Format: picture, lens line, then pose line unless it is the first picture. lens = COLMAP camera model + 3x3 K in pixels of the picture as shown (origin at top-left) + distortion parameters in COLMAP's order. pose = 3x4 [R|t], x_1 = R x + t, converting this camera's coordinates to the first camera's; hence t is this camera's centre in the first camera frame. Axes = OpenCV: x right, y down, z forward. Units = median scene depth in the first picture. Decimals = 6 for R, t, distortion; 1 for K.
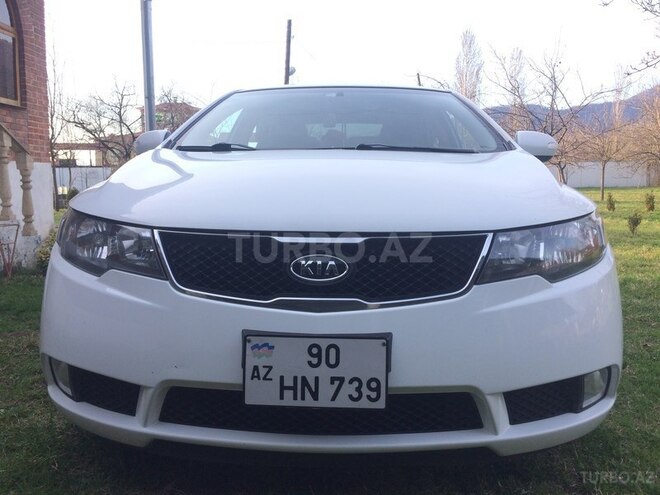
lens RADIAL K [[577.4, 0, 330.0], [0, 577.4, 247.5], [0, 0, 1]] dist [0.108029, -0.195198]
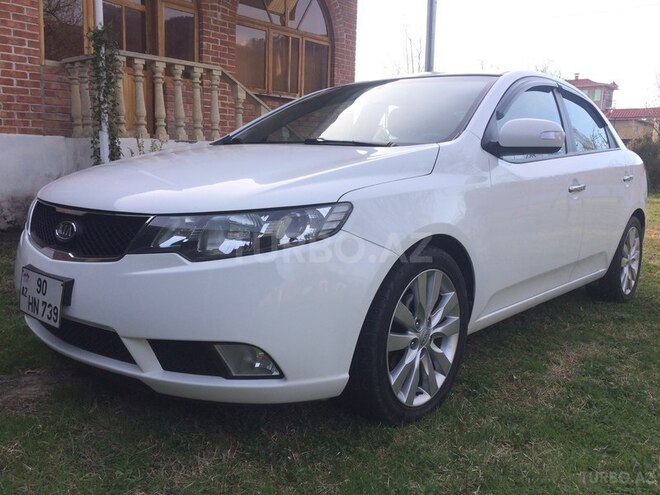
lens RADIAL K [[577.4, 0, 330.0], [0, 577.4, 247.5], [0, 0, 1]] dist [0.108029, -0.195198]
pose [[0.762325, 0.103791, -0.638817, 1.406178], [-0.081618, 0.994594, 0.064198, -0.068824], [0.642027, 0.003199, 0.766675, 0.283395]]
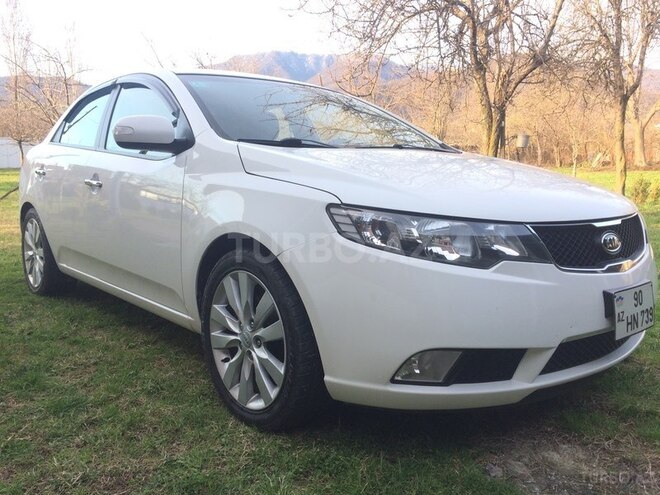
lens RADIAL K [[577.4, 0, 330.0], [0, 577.4, 247.5], [0, 0, 1]] dist [0.108029, -0.195198]
pose [[0.718044, -0.094435, 0.689561, -1.506362], [0.067910, 0.995531, 0.065623, -0.094479], [-0.692676, -0.000291, 0.721248, 0.410778]]
